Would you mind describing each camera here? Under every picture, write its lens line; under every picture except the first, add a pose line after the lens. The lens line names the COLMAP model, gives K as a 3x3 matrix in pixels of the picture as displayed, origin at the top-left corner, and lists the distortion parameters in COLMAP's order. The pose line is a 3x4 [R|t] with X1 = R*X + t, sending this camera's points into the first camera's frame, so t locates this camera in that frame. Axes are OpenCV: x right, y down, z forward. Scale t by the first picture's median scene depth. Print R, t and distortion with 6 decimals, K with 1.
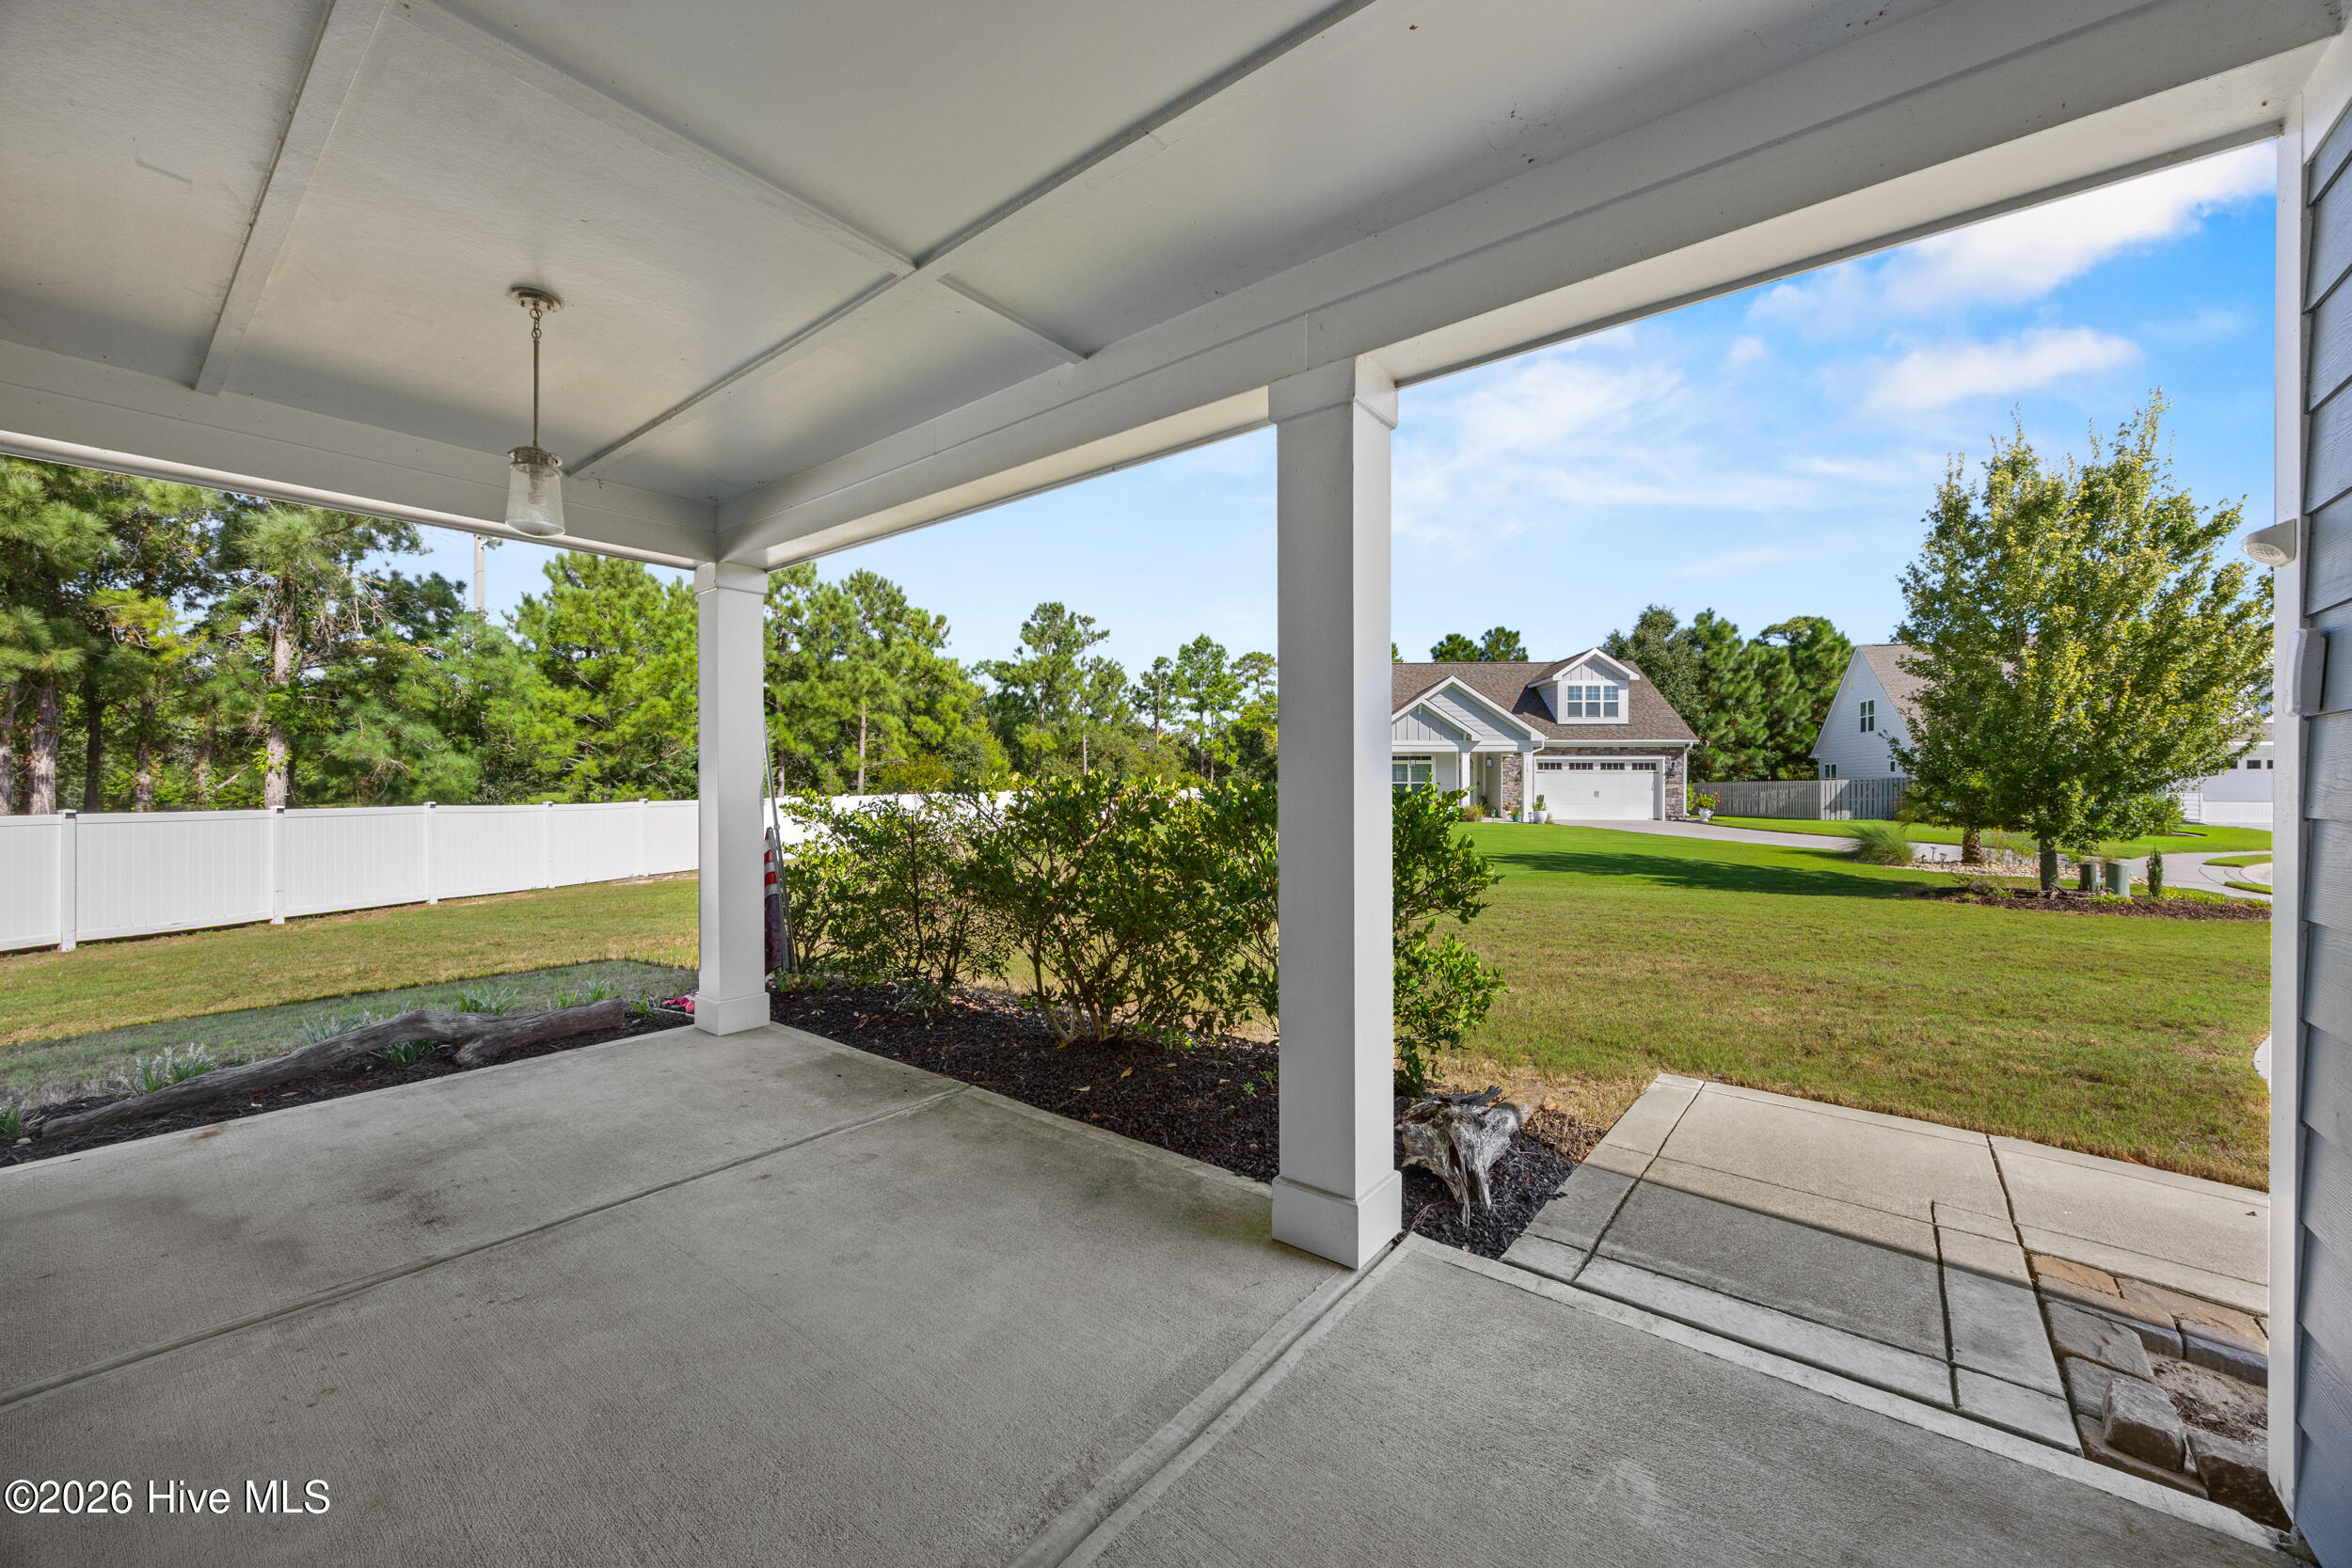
lens RADIAL K [[893.3, 0, 1176.0], [0, 893.3, 784.0], [0, 0, 1]] dist [-0.004694, -0.000129]
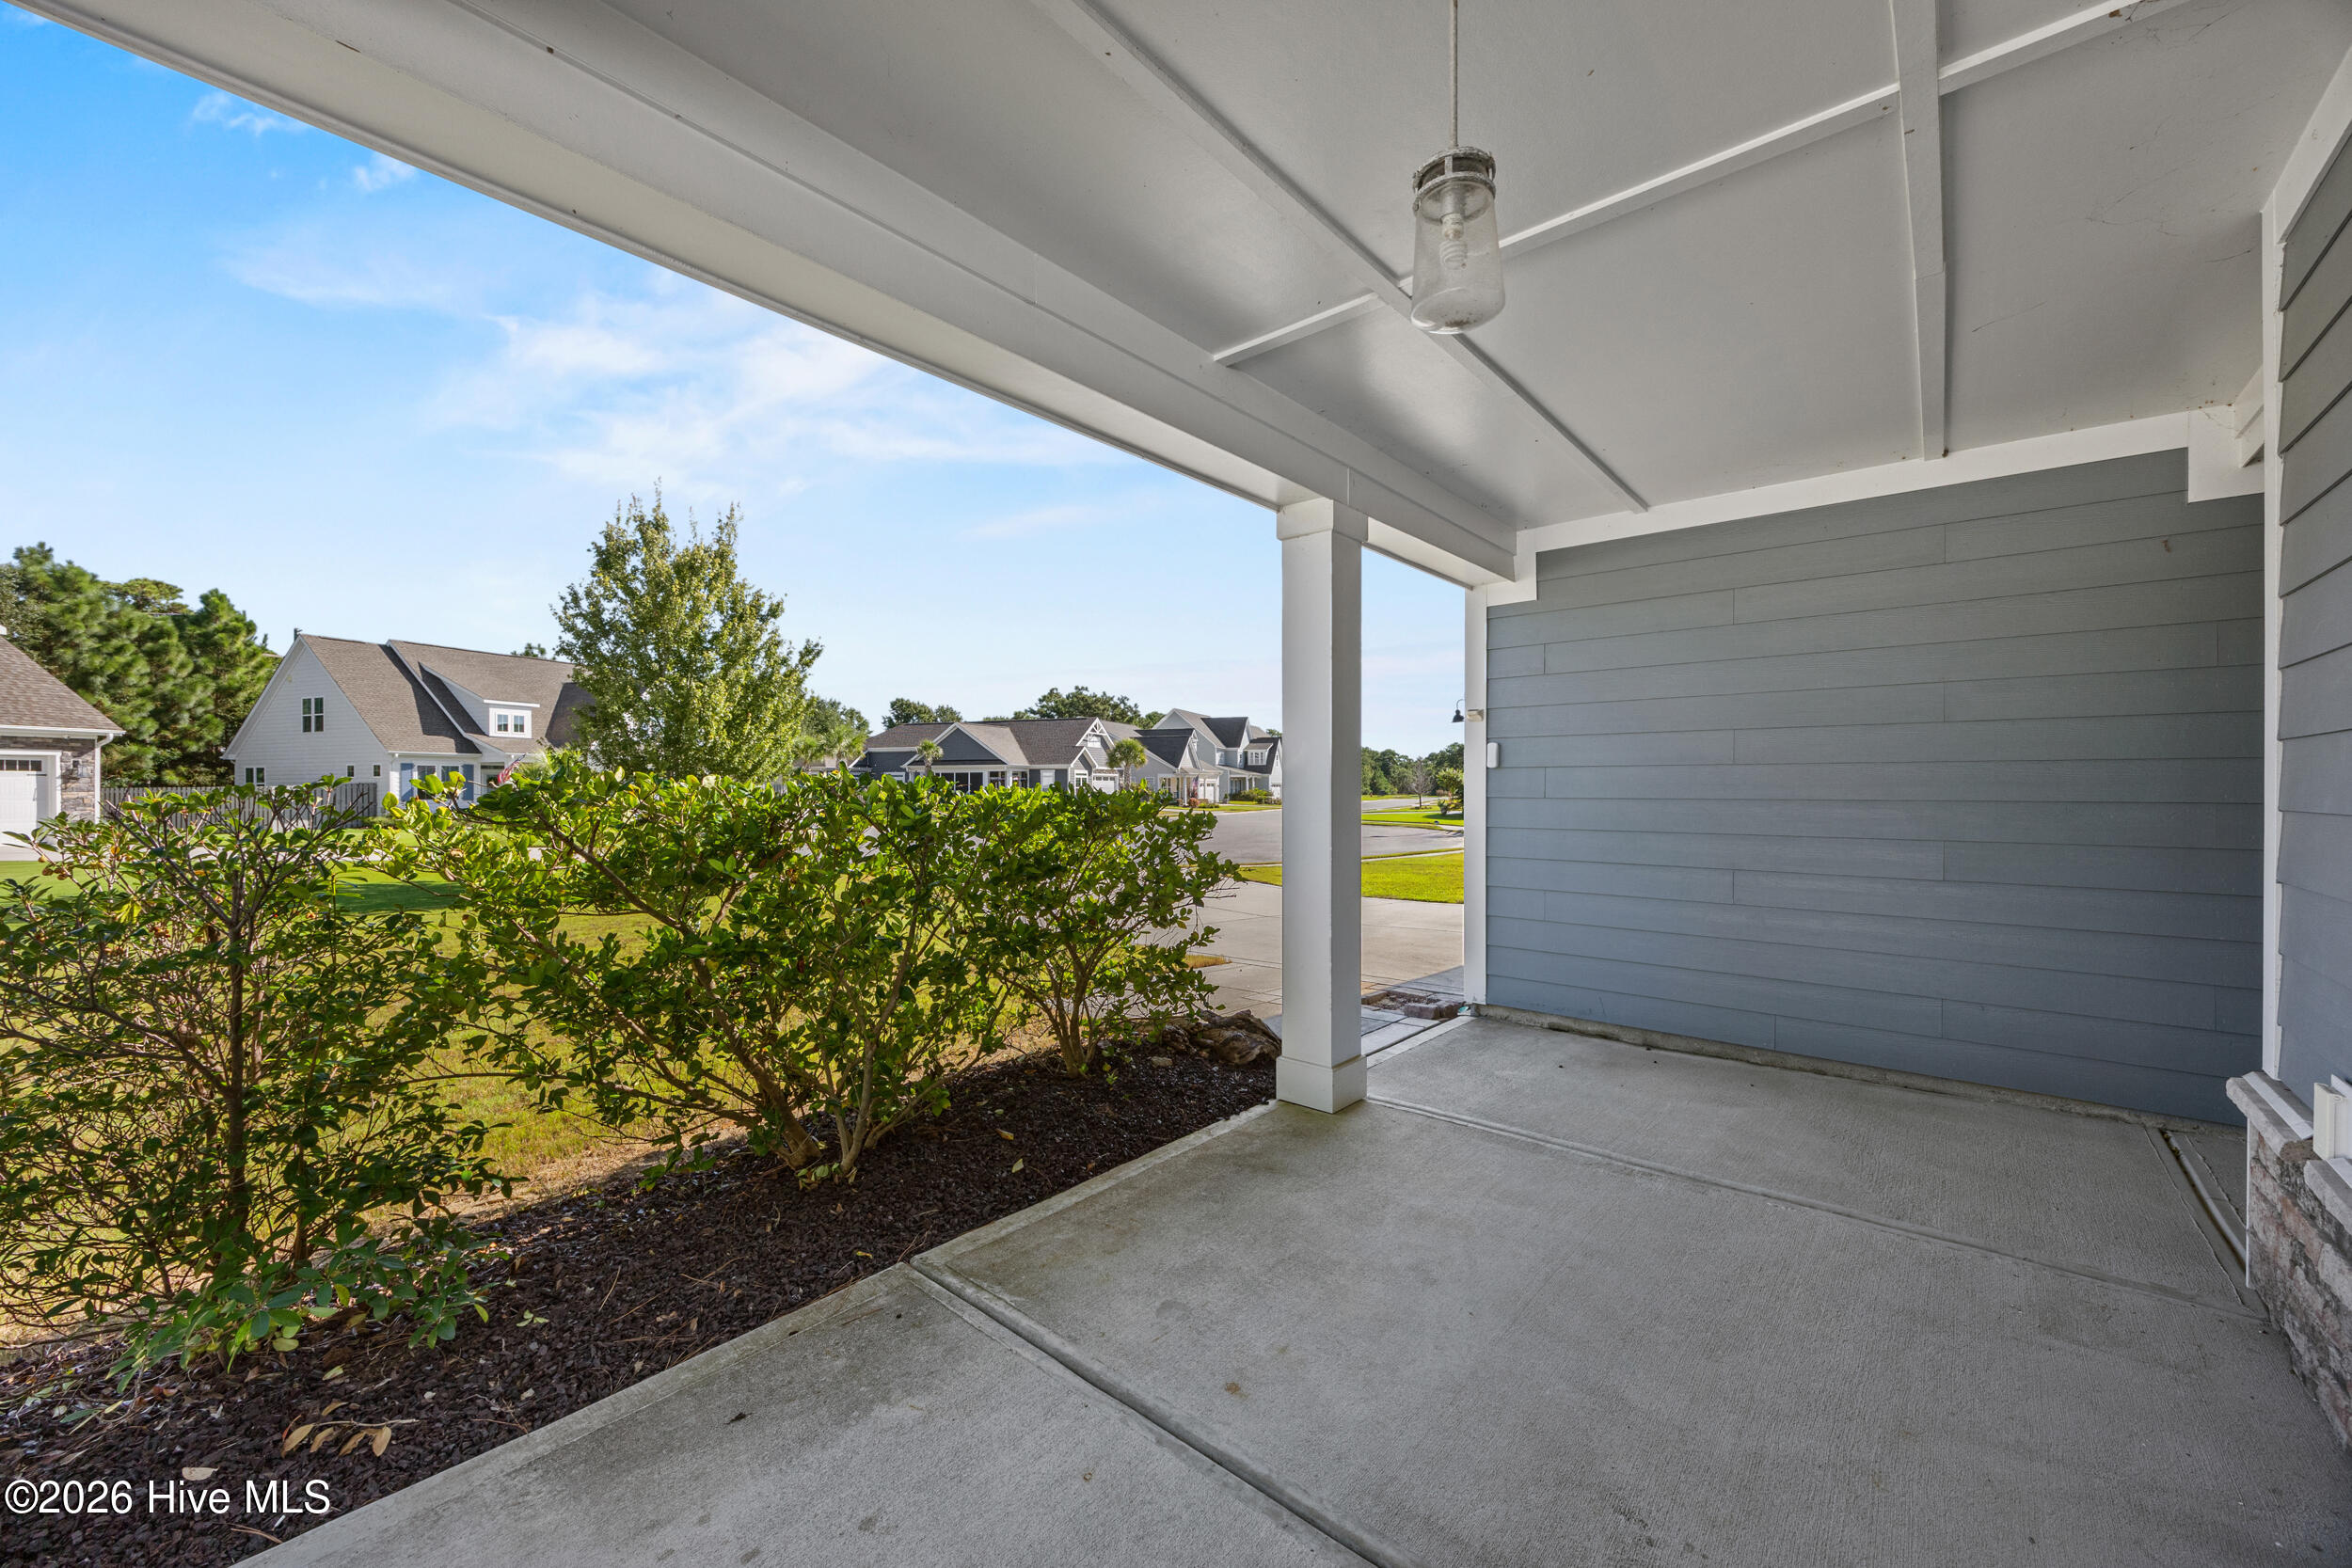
lens RADIAL K [[894.8, 0, 1177.6], [0, 894.8, 804.2], [0, 0, 1]] dist [0.001281, 0.000068]
pose [[0.053253, -0.019921, 0.998382, -0.104628], [0.003700, 0.999798, 0.019752, -0.000286], [-0.998574, 0.002643, 0.053316, 0.094339]]
